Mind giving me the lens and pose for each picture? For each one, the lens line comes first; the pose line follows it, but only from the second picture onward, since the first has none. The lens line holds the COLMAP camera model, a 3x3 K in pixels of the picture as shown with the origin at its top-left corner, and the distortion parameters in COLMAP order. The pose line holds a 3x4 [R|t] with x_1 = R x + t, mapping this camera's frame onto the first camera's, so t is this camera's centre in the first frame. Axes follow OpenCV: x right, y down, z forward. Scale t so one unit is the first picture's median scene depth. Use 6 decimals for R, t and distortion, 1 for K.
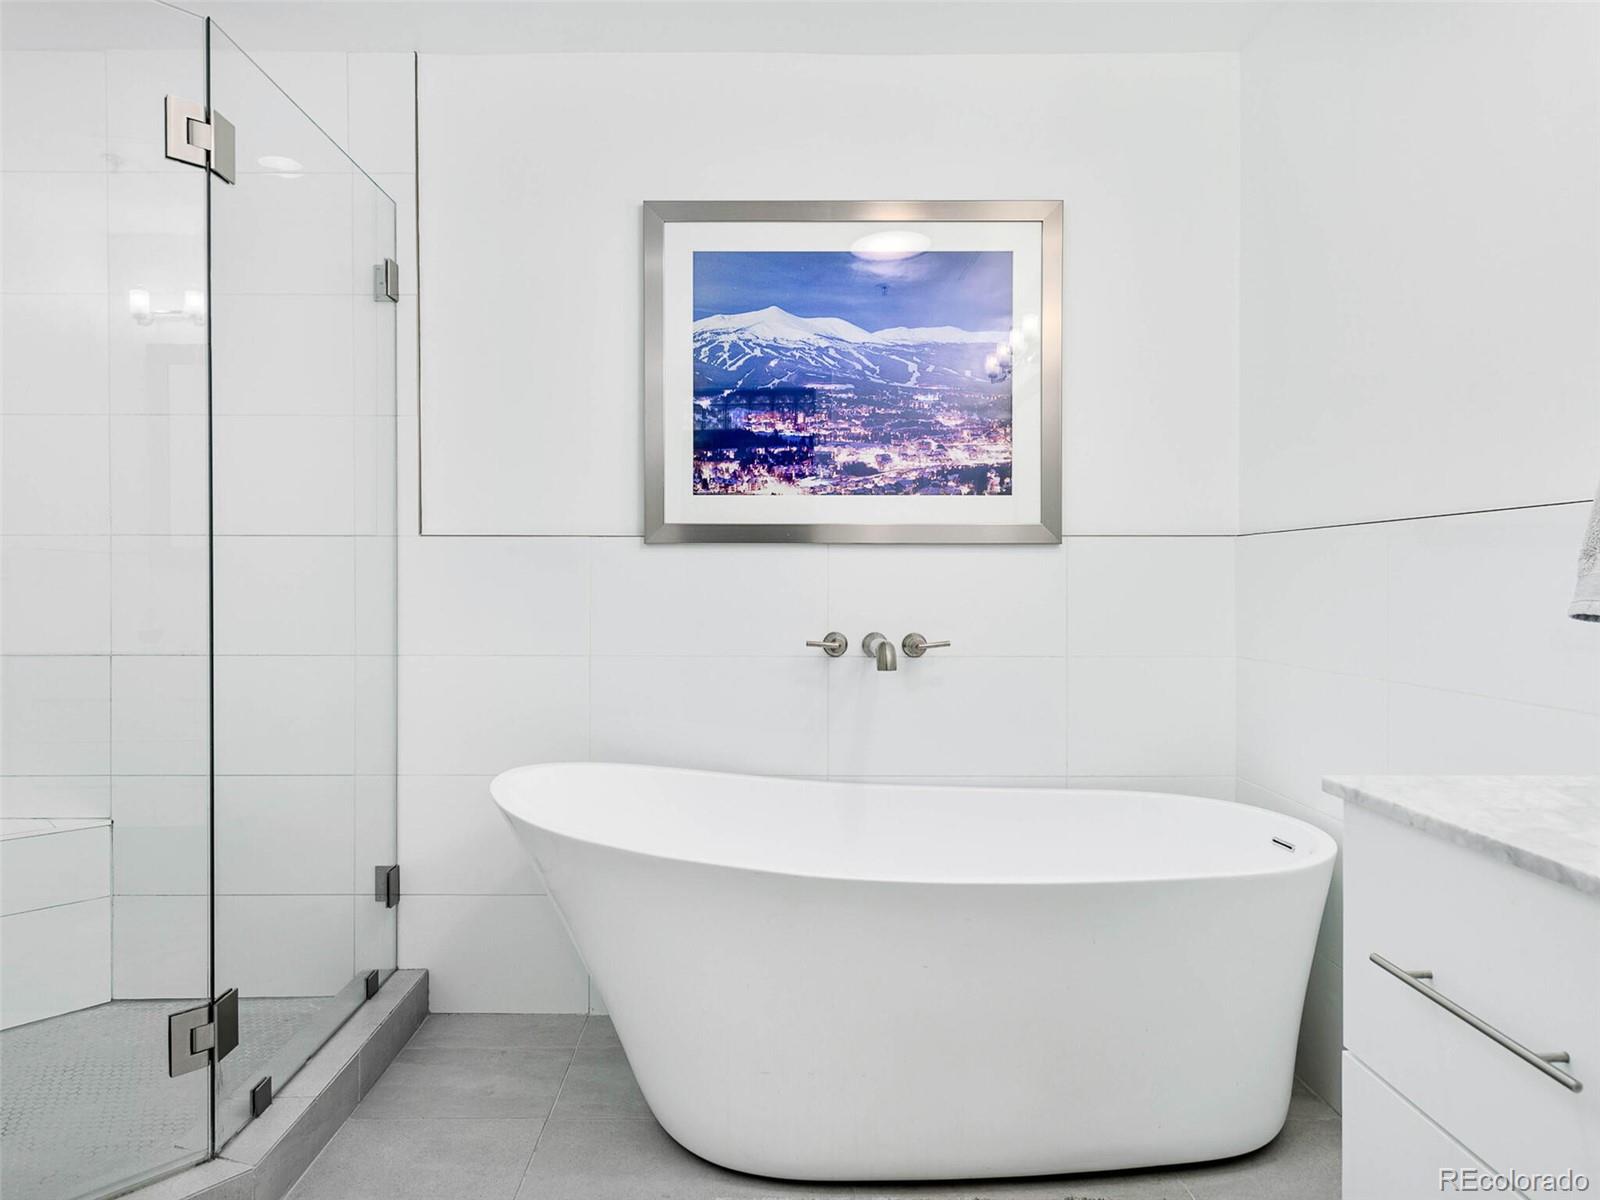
lens RADIAL K [[972.1, 0, 791.3], [0, 972.1, 601.4], [0, 0, 1]] dist [0.010304, 0.000903]
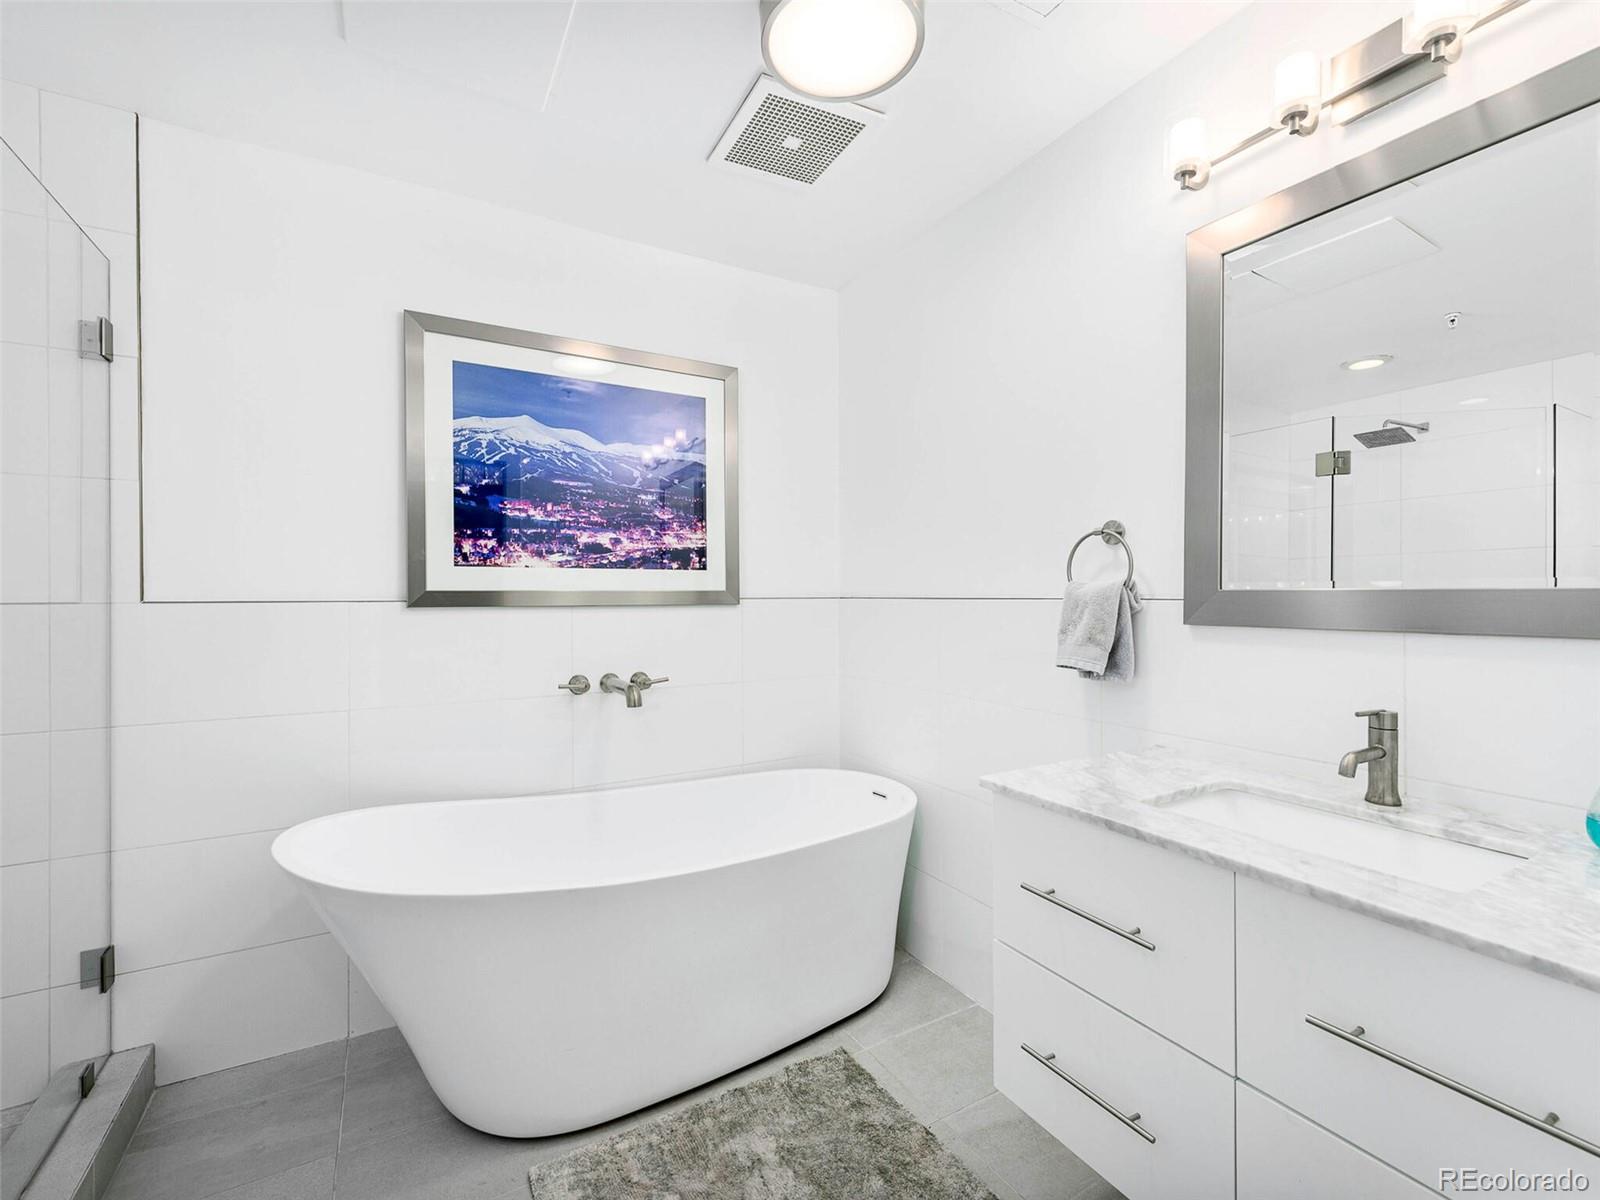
lens RADIAL K [[703.0, 0, 810.7], [0, 703.0, 597.5], [0, 0, 1]] dist [0.011757, -0.003116]
pose [[0.866624, -0.003380, 0.498951, -0.153074], [0.008972, 0.999921, -0.008811, -0.060067], [-0.498882, 0.012112, 0.866586, 0.043165]]
